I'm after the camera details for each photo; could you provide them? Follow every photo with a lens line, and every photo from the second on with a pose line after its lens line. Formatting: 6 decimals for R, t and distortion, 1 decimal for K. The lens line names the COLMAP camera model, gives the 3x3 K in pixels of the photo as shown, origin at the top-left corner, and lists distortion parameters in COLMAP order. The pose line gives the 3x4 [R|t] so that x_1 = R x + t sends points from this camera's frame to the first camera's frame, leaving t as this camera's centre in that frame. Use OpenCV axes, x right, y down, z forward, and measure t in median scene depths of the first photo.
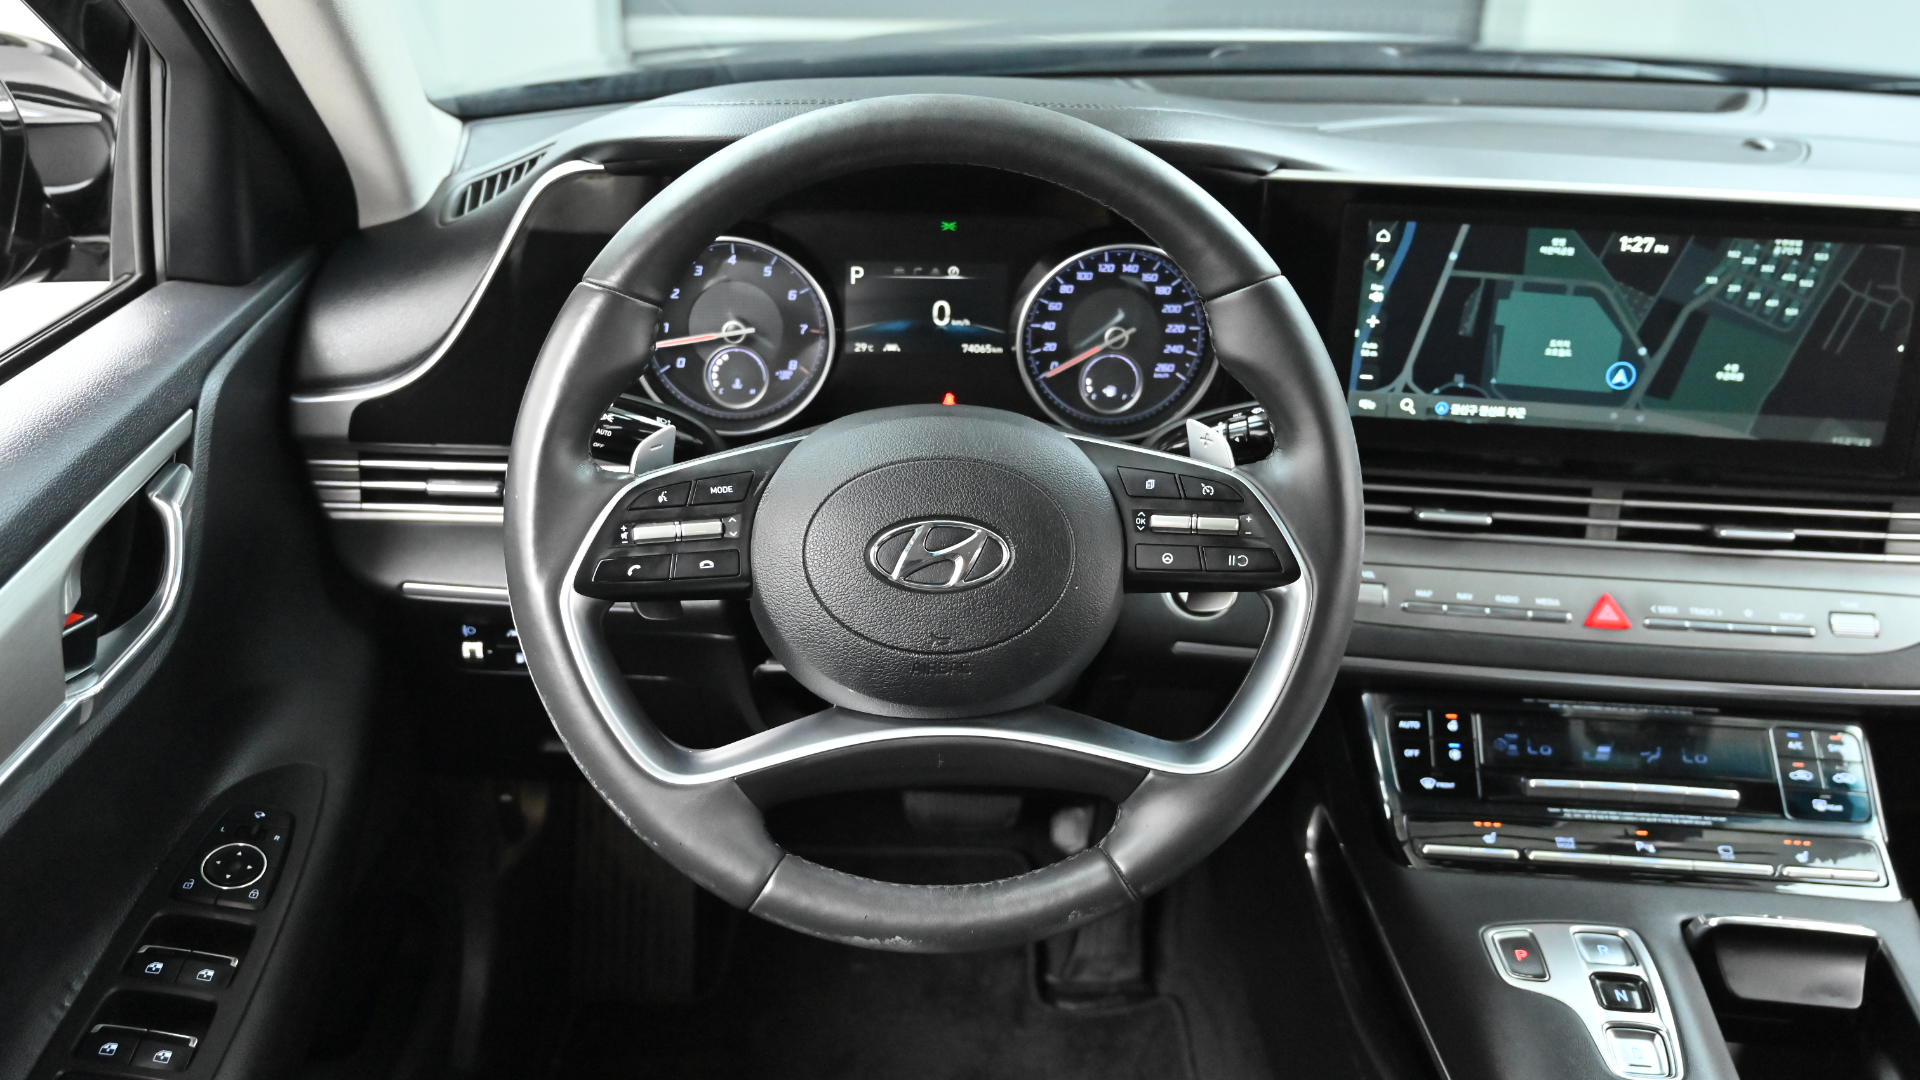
lens RADIAL K [[1628.1, 0, 954.2], [0, 1628.1, 551.1], [0, 0, 1]] dist [-0.009625, 0.017285]
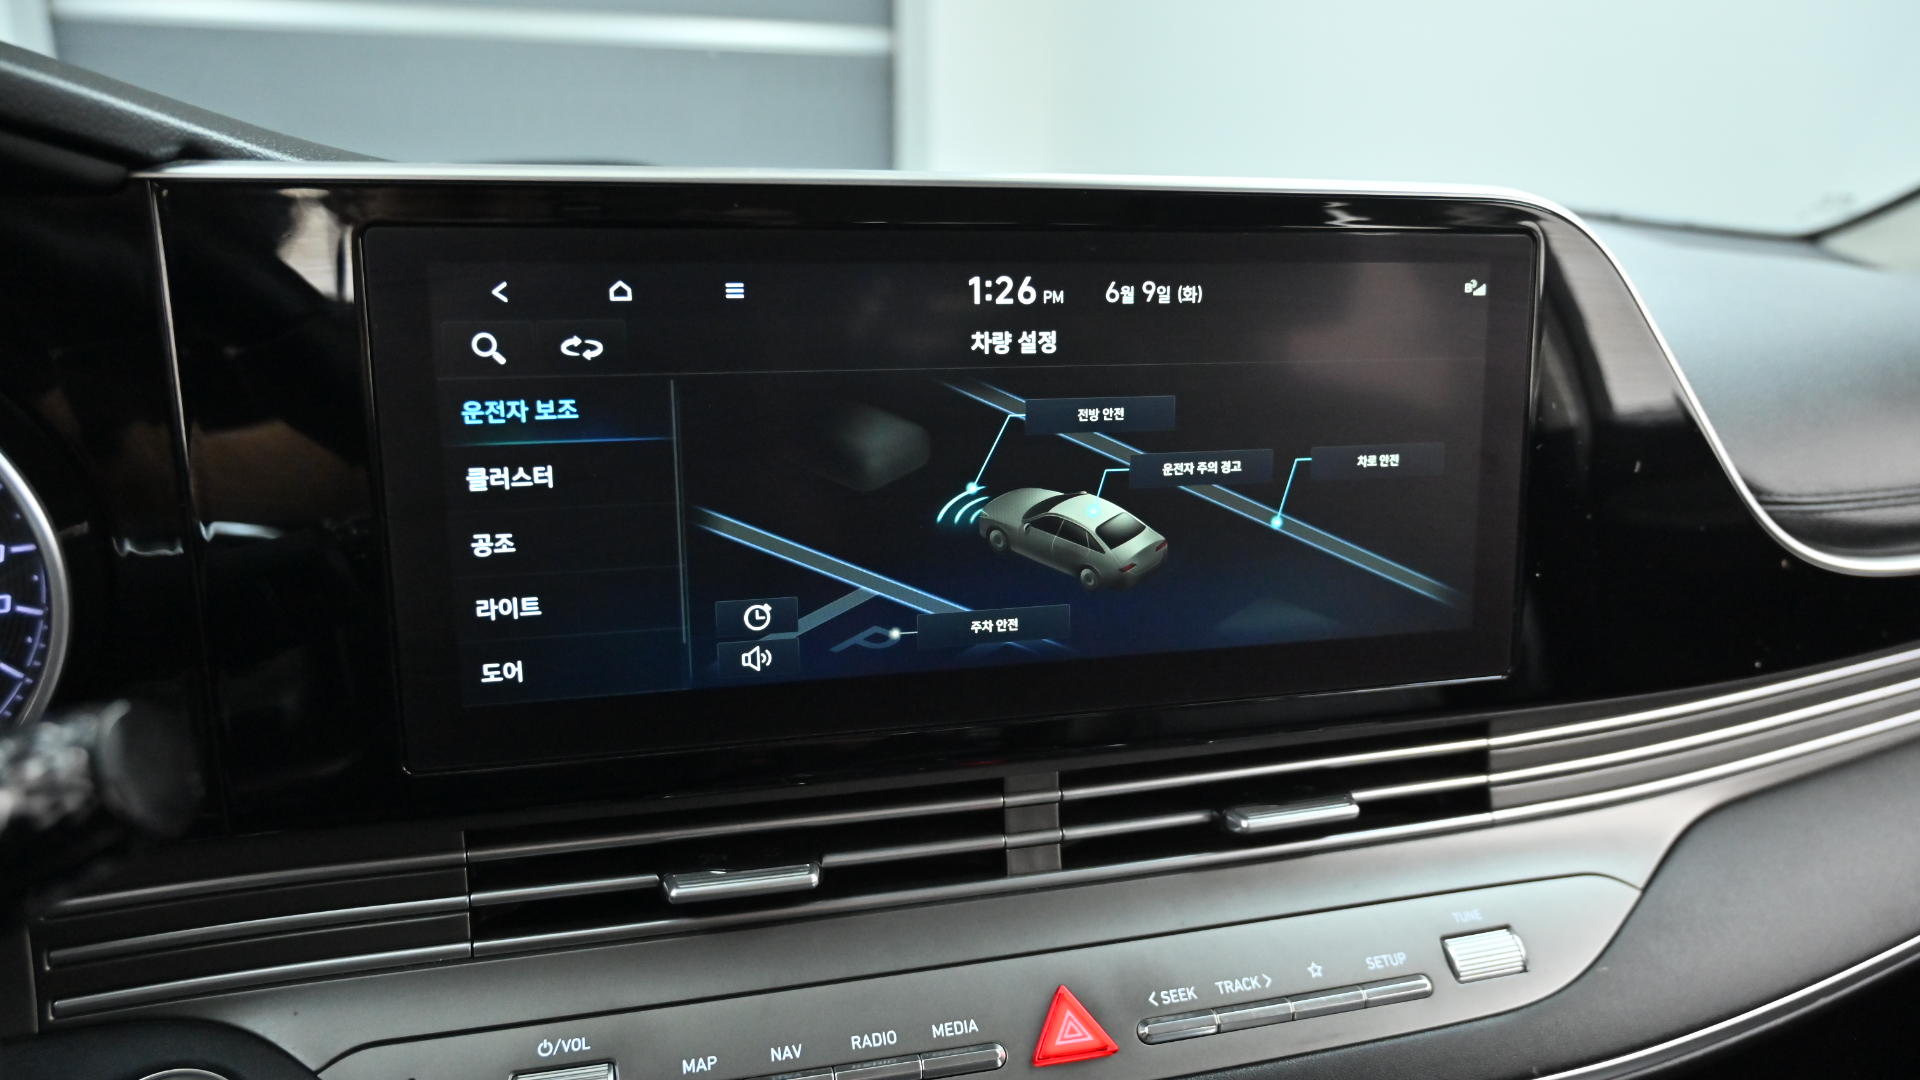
lens RADIAL K [[1297.8, 0, 971.8], [0, 1297.8, 542.0], [0, 0, 1]] dist [-0.010504, 0.000809]
pose [[0.939723, -0.100086, 0.326962, 0.266593], [0.158768, 0.974594, -0.157984, -0.049725], [-0.302843, 0.200372, 0.931739, 0.630011]]
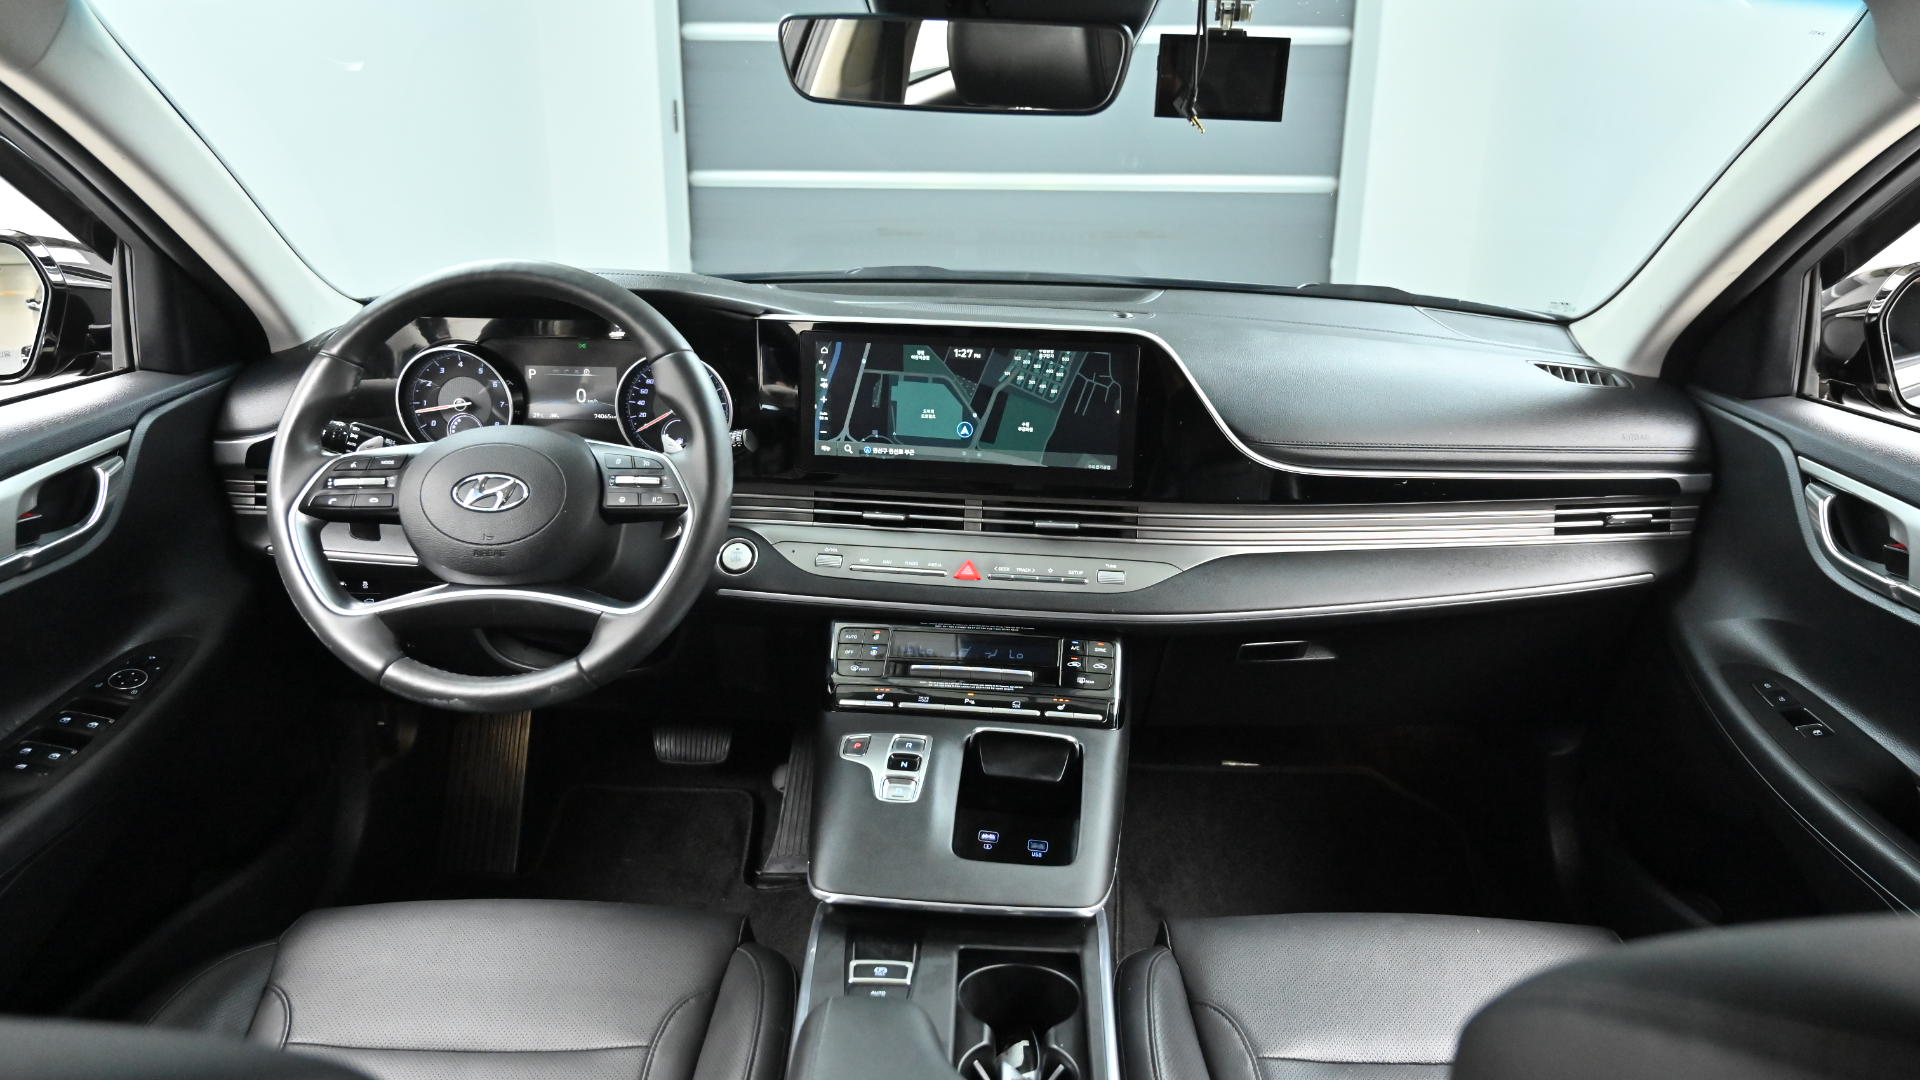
lens RADIAL K [[1297.8, 0, 963.3], [0, 1297.8, 538.2], [0, 0, 1]] dist [-0.010504, 0.000809]
pose [[0.999269, 0.004148, -0.038008, 0.460921], [-0.009743, 0.988906, -0.148222, 0.210386], [0.036971, 0.148484, 0.988223, -0.345153]]
